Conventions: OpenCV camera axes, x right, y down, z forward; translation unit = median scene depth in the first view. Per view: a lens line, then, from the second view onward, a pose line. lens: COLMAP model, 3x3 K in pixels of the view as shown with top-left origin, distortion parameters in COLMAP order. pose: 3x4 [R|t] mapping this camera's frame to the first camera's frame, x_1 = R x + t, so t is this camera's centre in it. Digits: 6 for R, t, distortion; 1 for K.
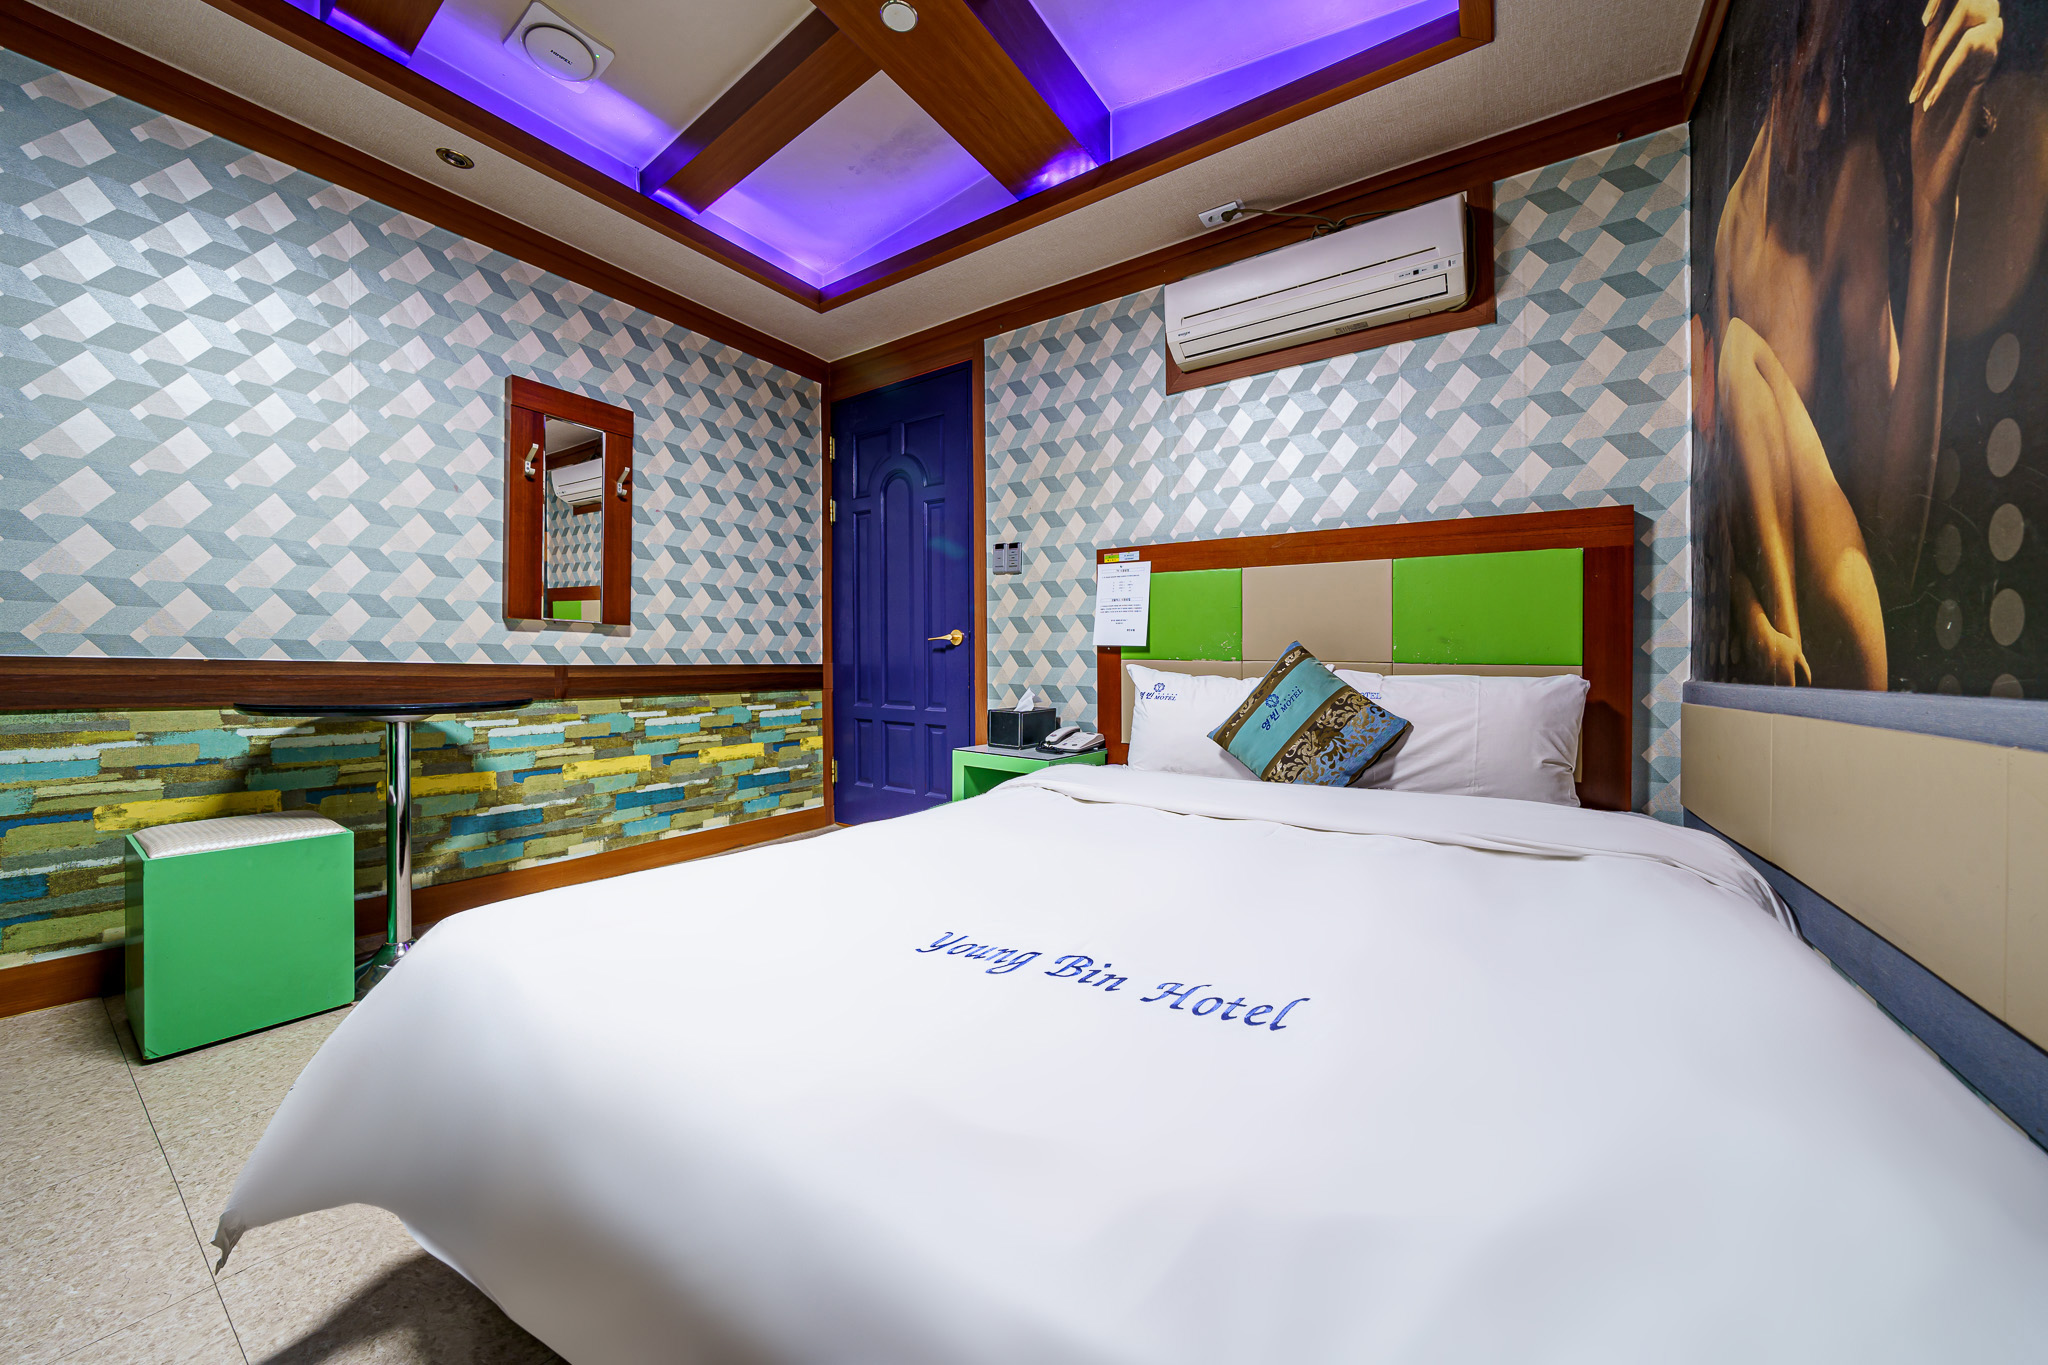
lens RADIAL K [[719.0, 0, 1023.7], [0, 719.0, 668.3], [0, 0, 1]] dist [-0.015172, 0.007146]
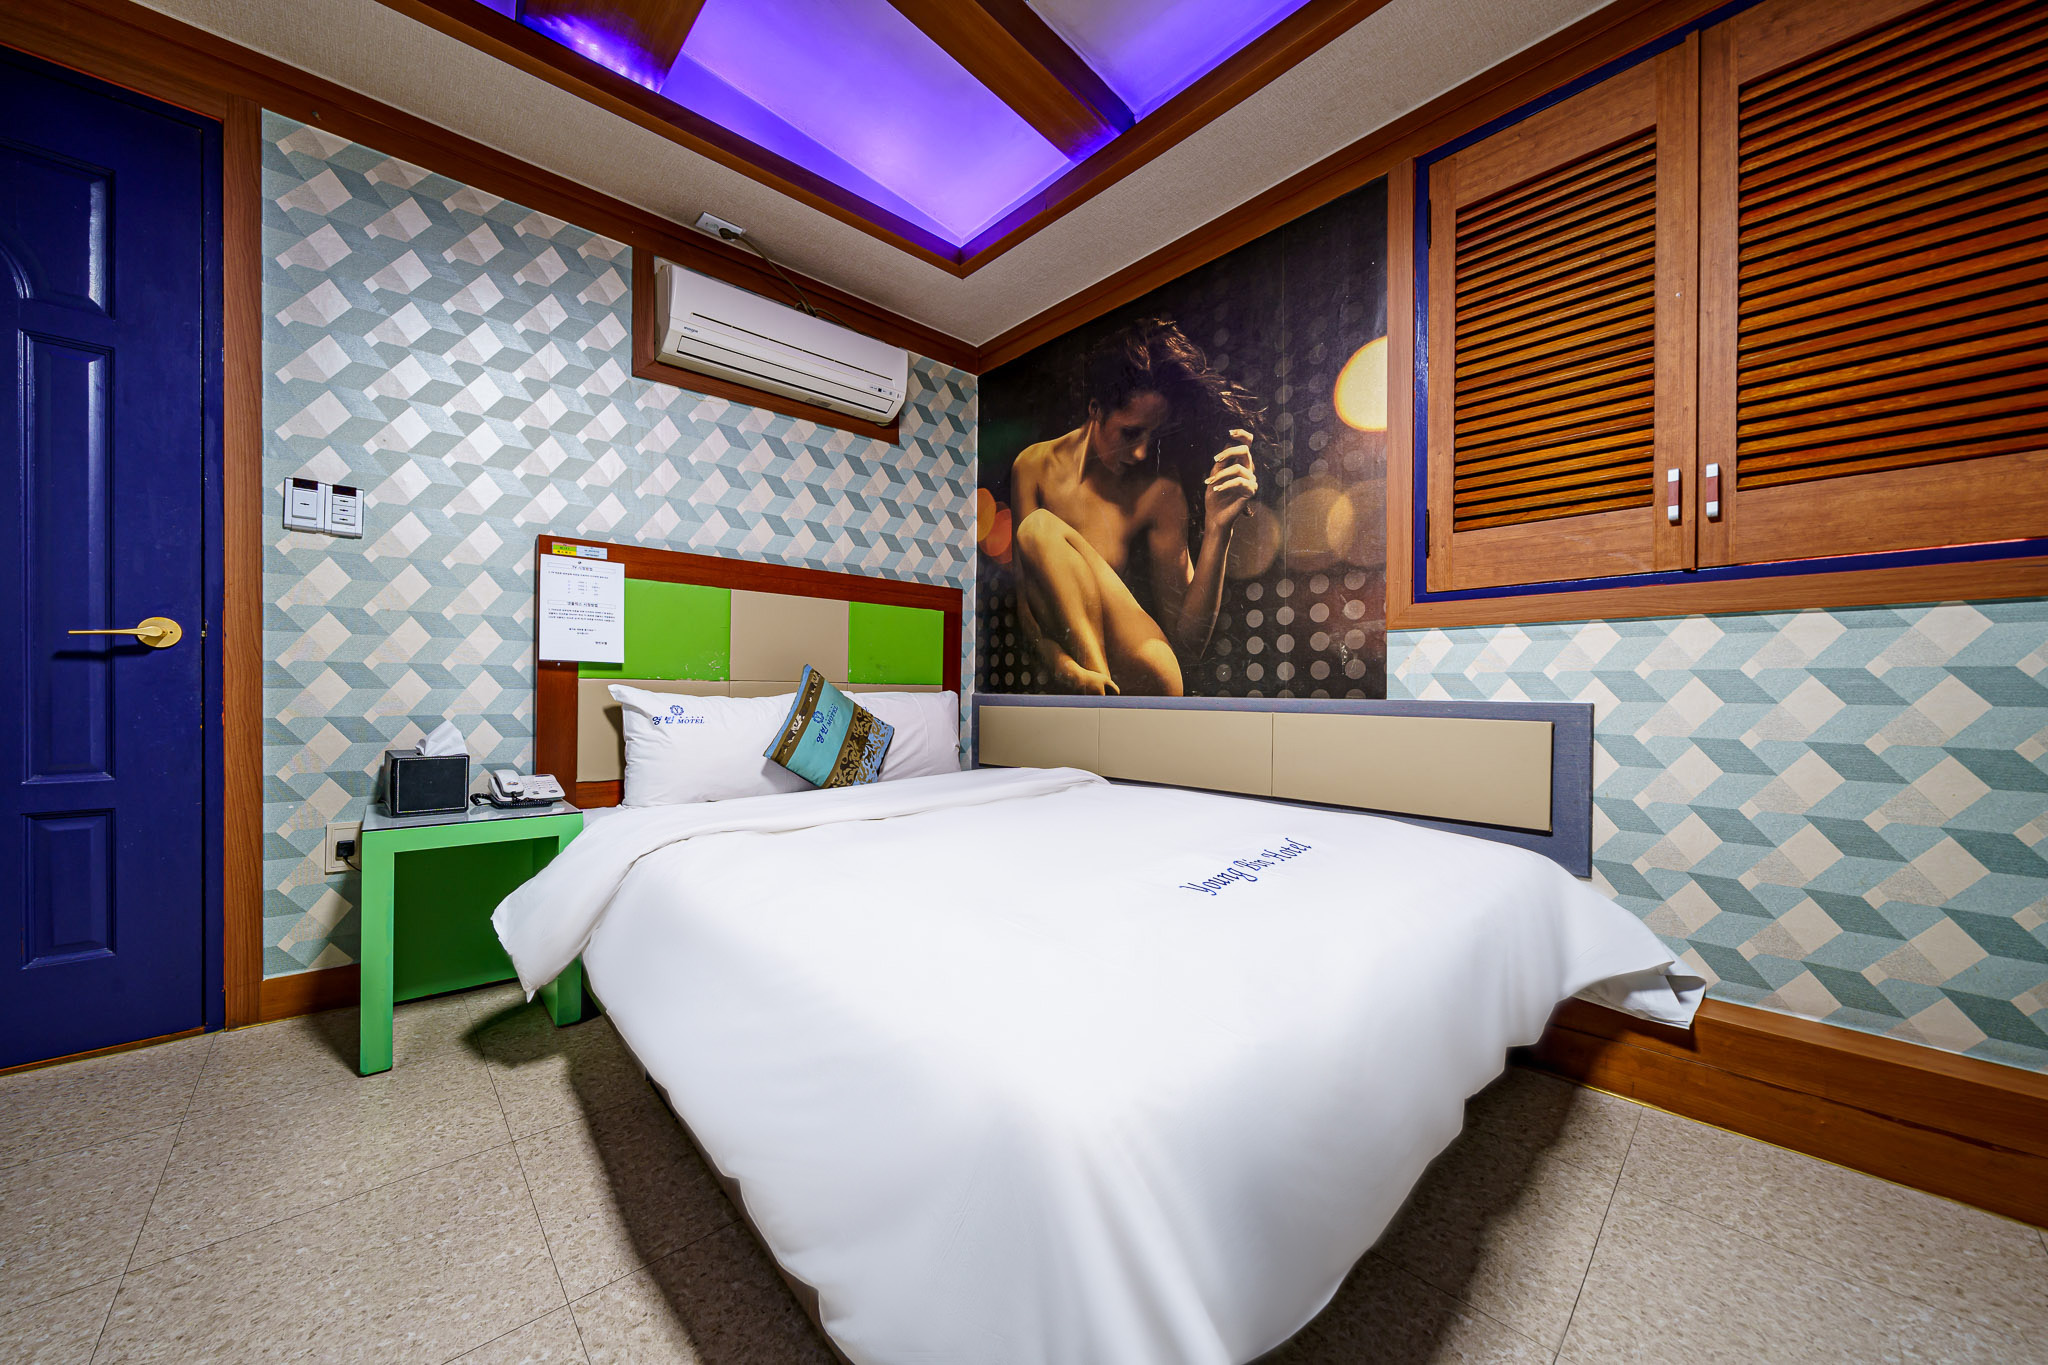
lens RADIAL K [[706.7, 0, 992.2], [0, 706.7, 688.9], [0, 0, 1]] dist [-0.012973, 0.000247]
pose [[0.251113, -0.008191, 0.967923, -0.571252], [0.001922, 0.999966, 0.007964, -0.006486], [-0.967956, -0.000139, 0.251121, 0.396918]]
